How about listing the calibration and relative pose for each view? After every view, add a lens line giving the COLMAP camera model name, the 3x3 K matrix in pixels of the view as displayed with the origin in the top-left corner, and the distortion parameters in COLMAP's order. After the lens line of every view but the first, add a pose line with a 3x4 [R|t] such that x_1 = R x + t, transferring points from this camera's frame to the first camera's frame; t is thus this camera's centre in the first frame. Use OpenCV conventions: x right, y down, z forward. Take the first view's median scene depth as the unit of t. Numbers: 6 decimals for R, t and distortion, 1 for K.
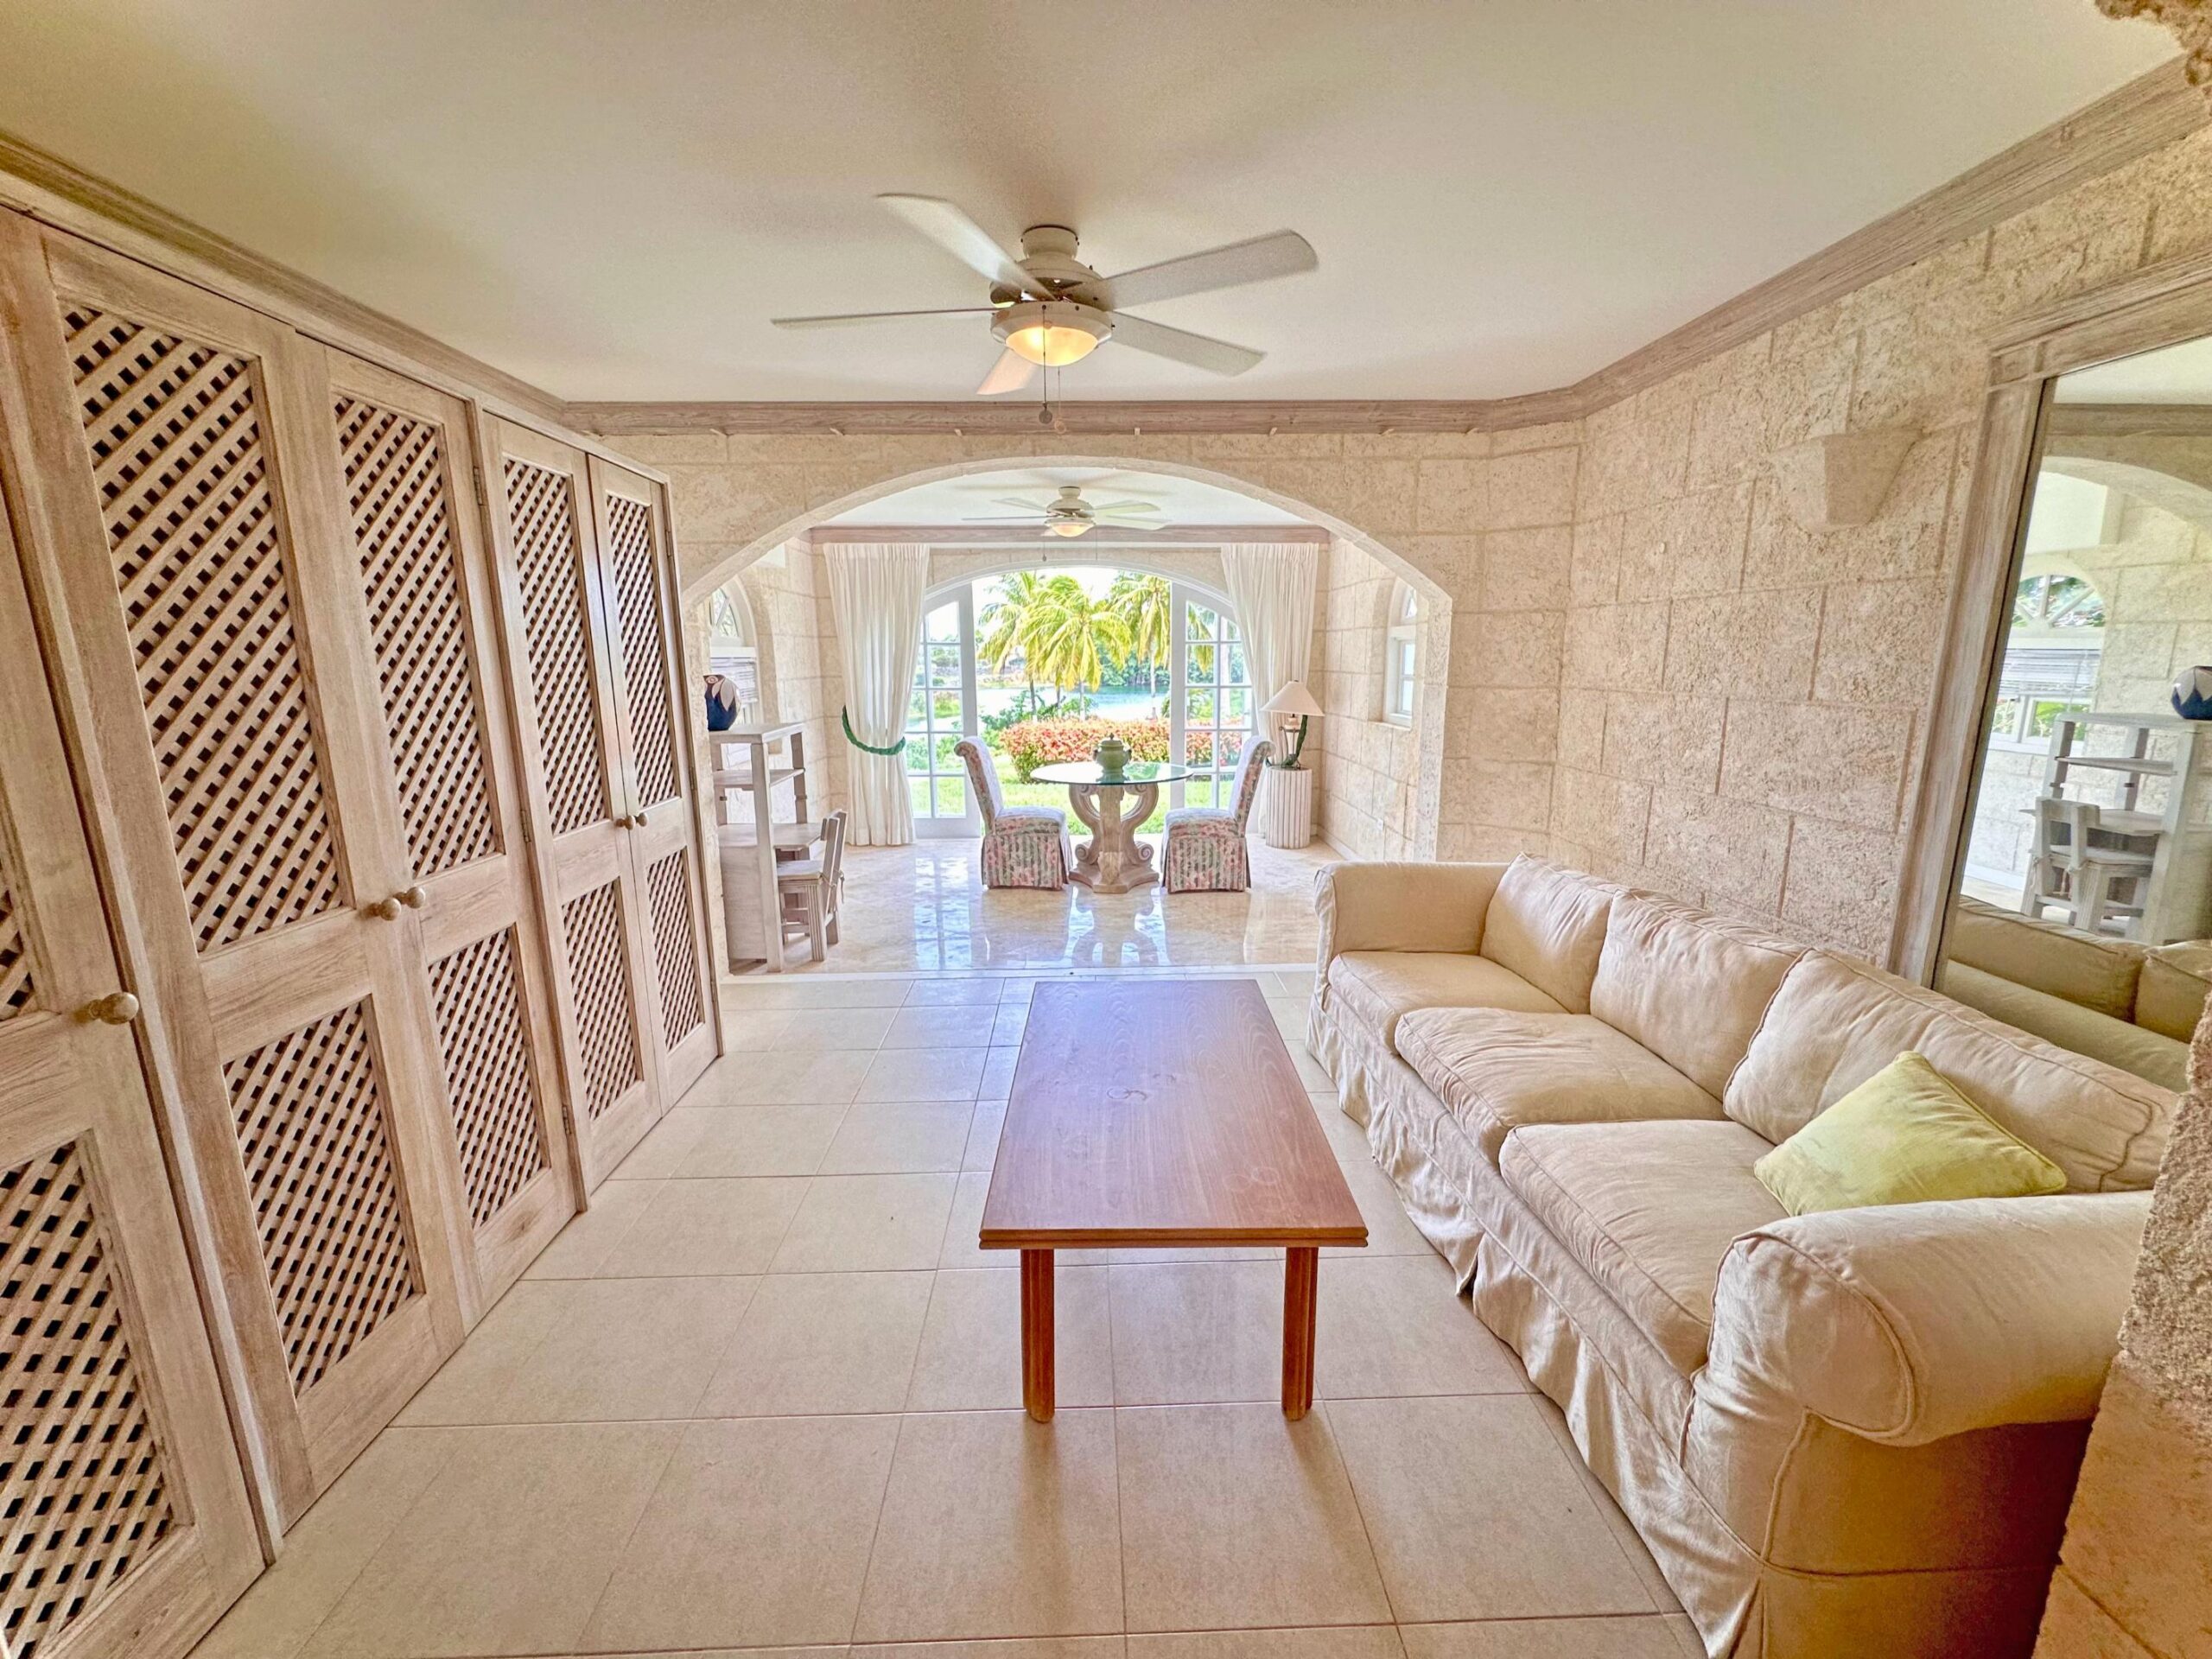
lens RADIAL K [[888.7, 0, 1106.0], [0, 888.7, 829.5], [0, 0, 1]] dist [-0.005057, 0.000622]
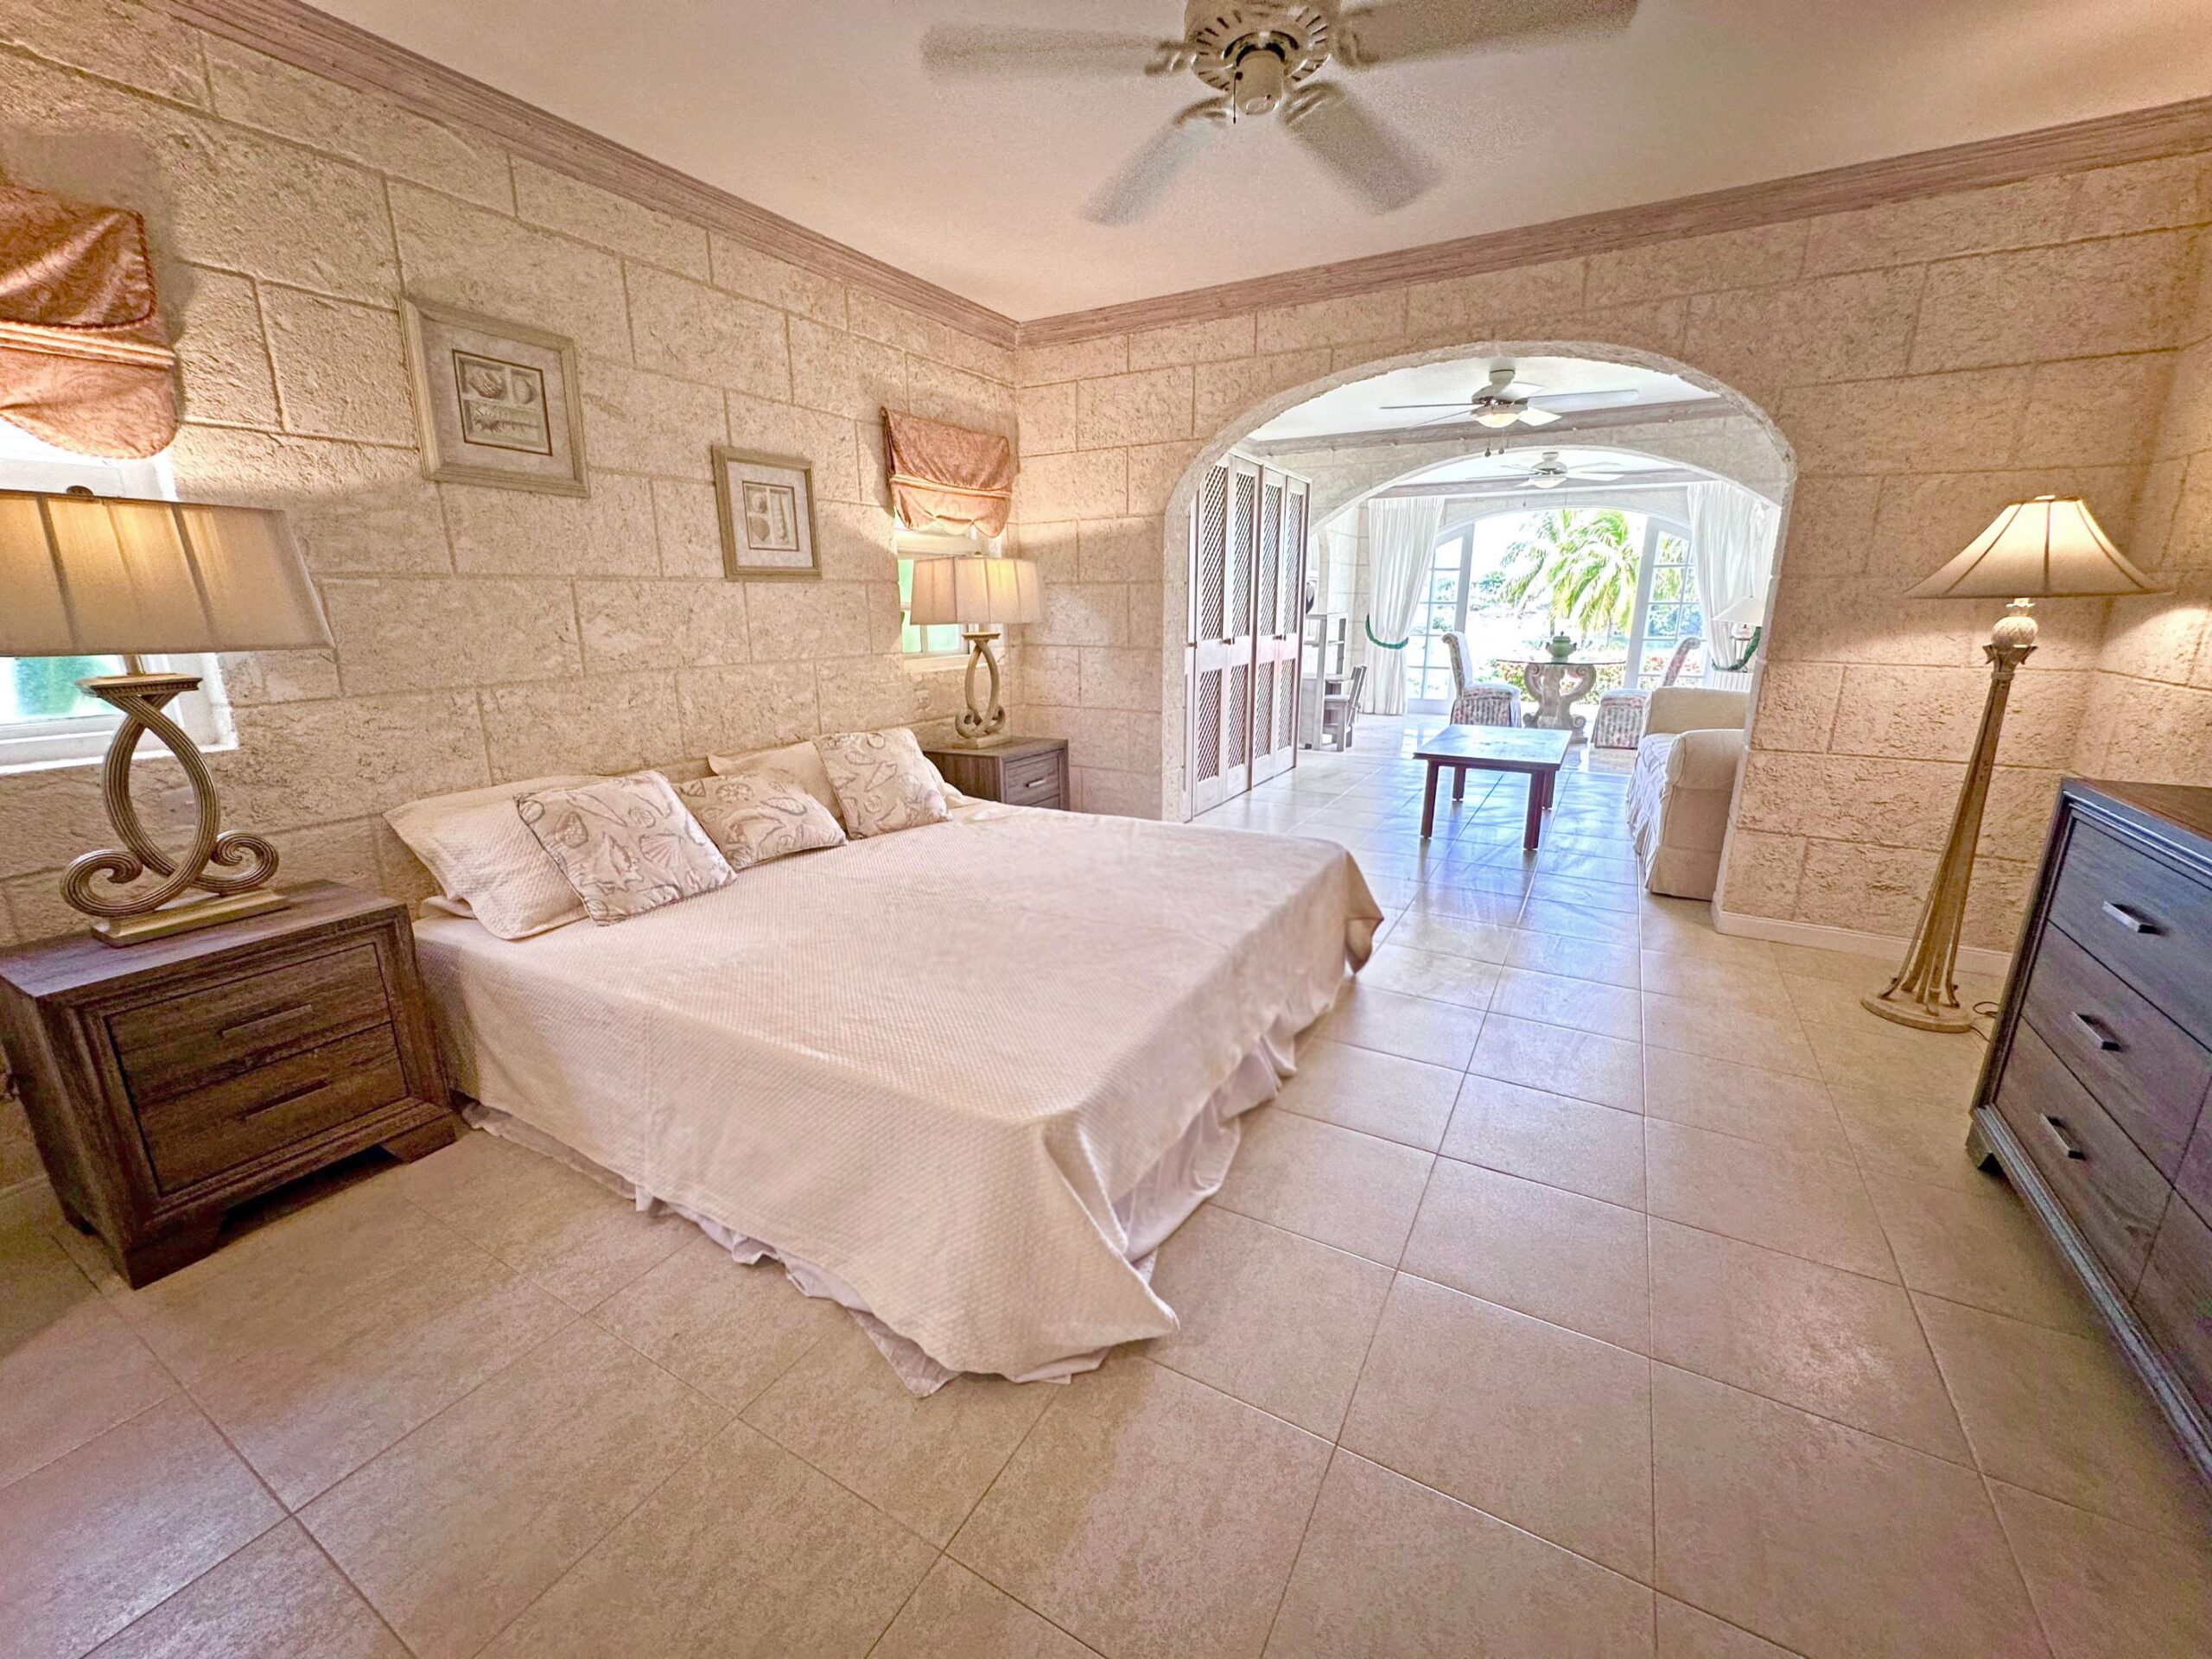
lens RADIAL K [[886.4, 0, 1103.0], [0, 886.4, 827.6], [0, 0, 1]] dist [-0.002824, -0.000346]
pose [[0.851401, 0.133517, -0.507237, 0.137024], [-0.103709, 0.990819, 0.086732, 0.149524], [0.514161, -0.021239, 0.857431, -0.554231]]
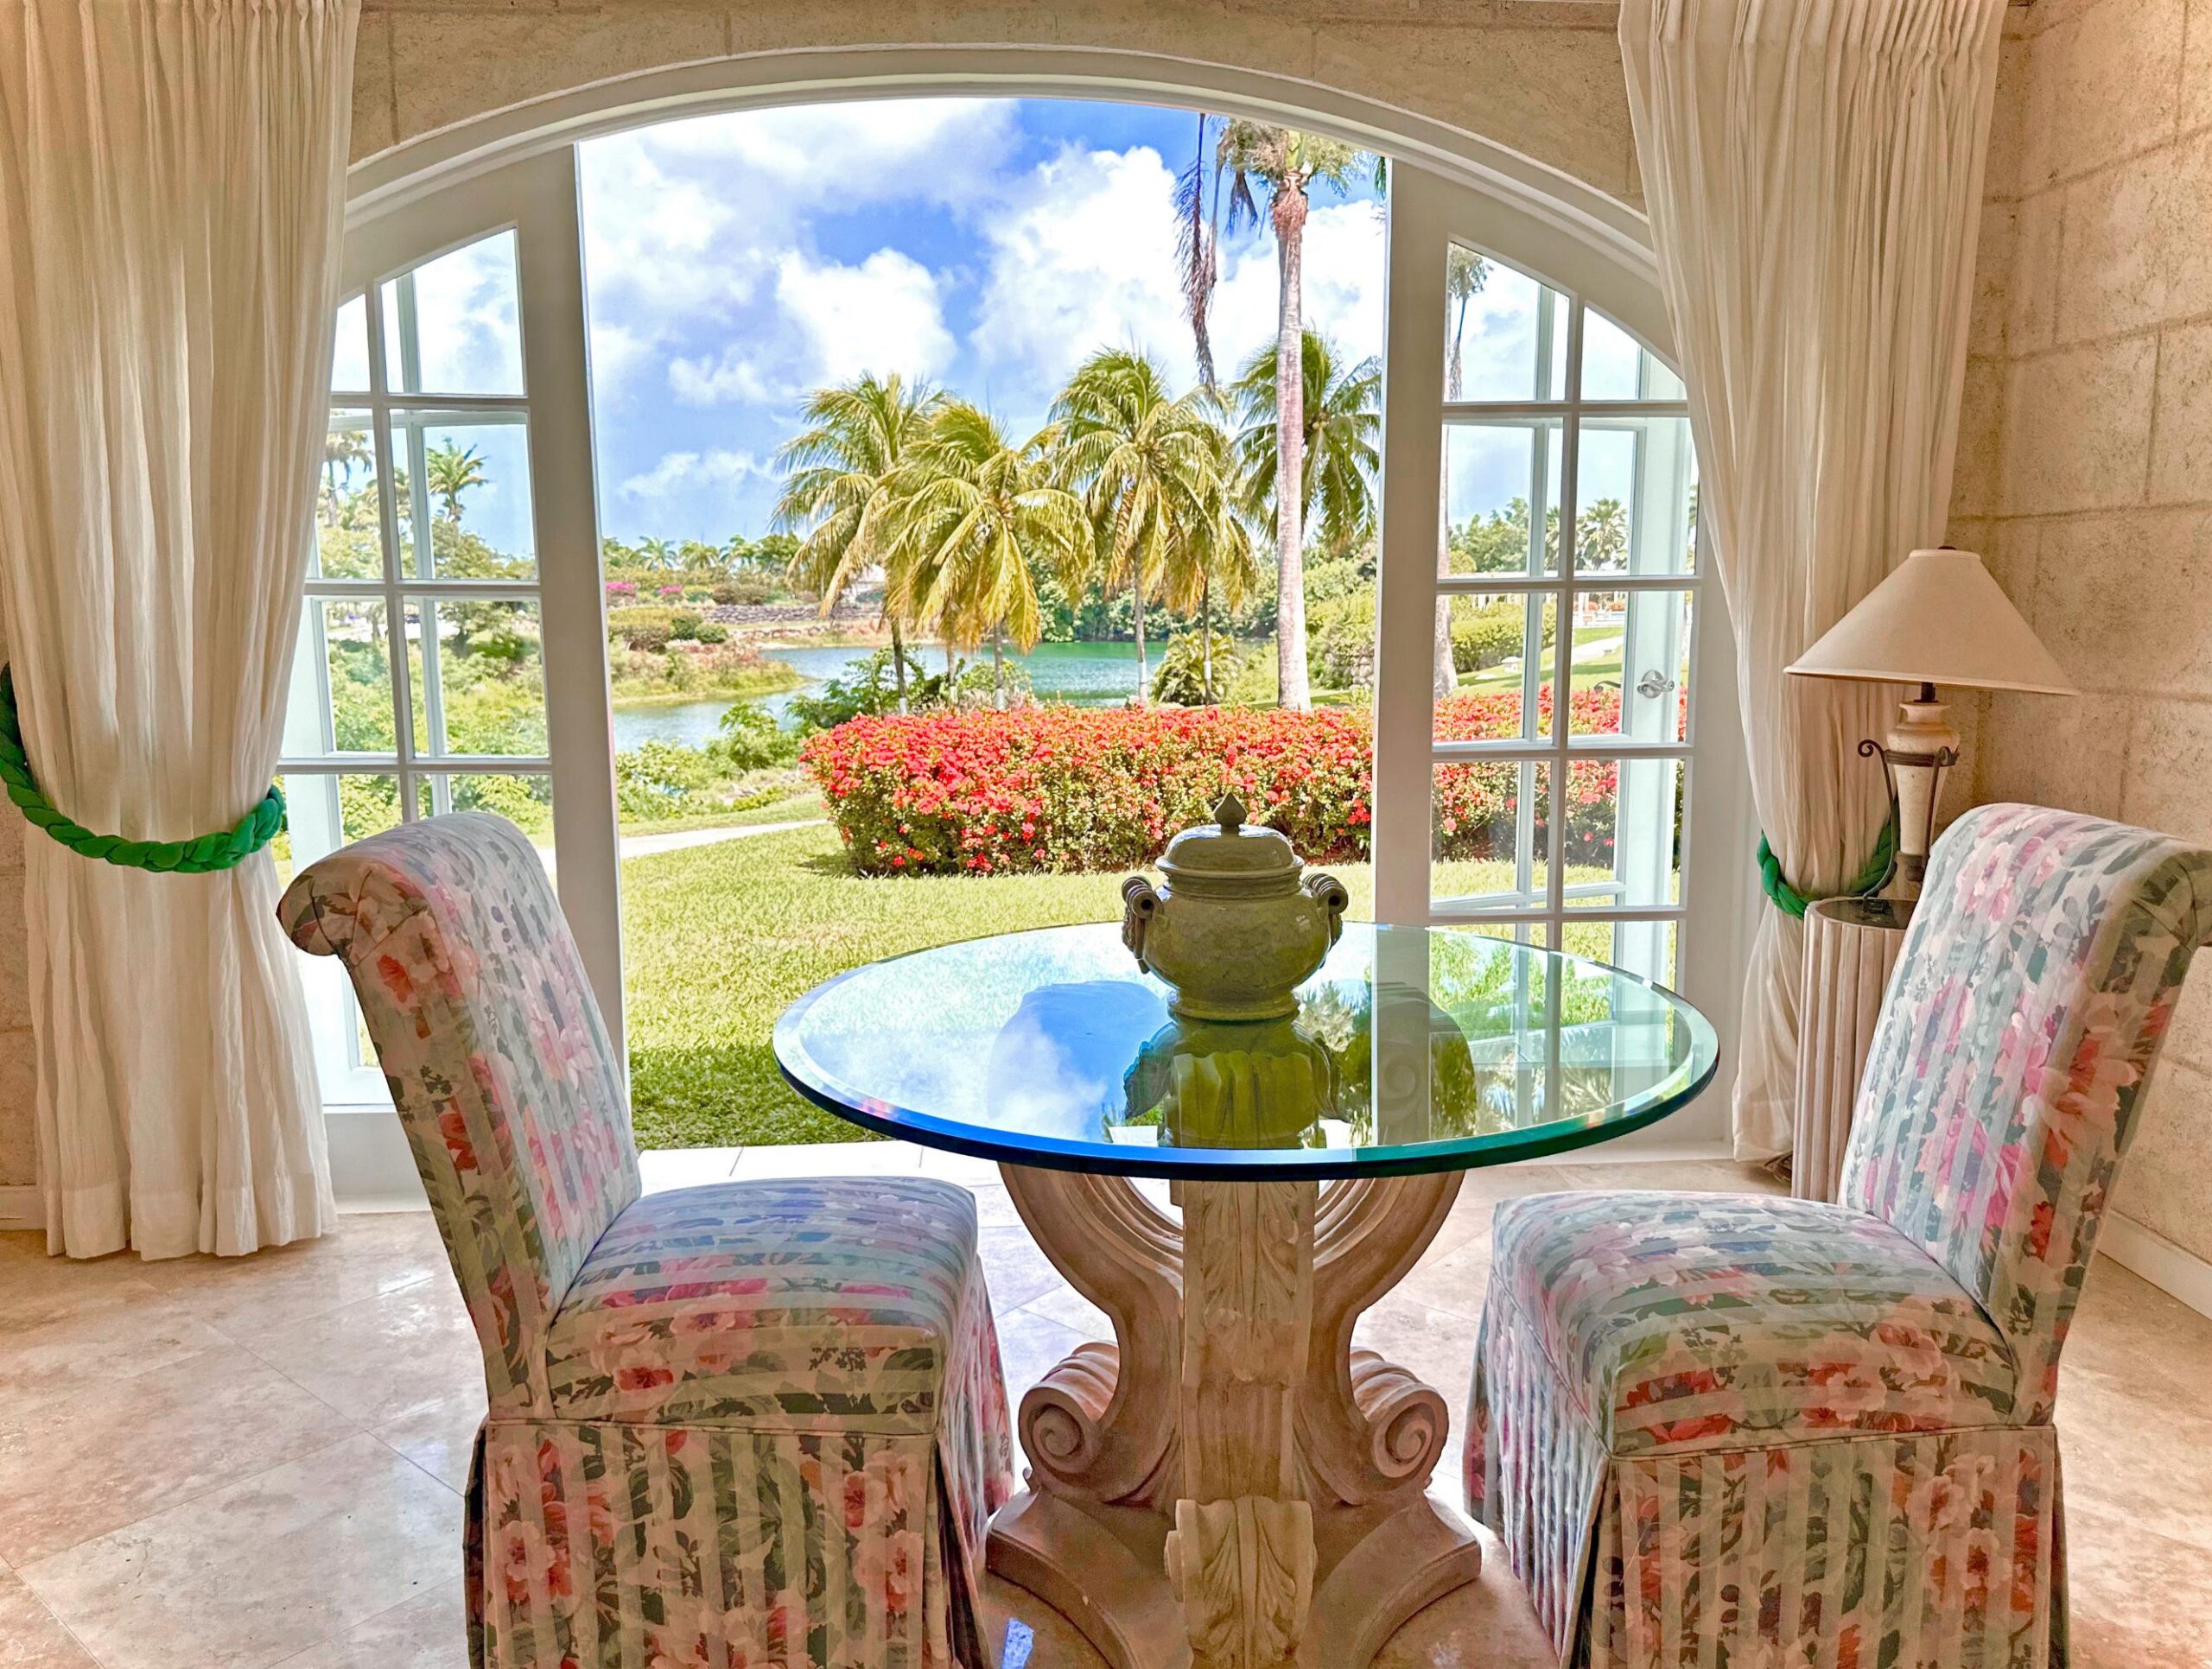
lens RADIAL K [[1688.6, 0, 1111.6], [0, 1688.6, 827.6], [0, 0, 1]] dist [0.096194, -0.000912]
pose [[0.999189, -0.006509, 0.039745, -0.030843], [0.008563, 0.998624, -0.051732, -0.084490], [-0.039354, 0.052030, 0.997870, 0.656331]]
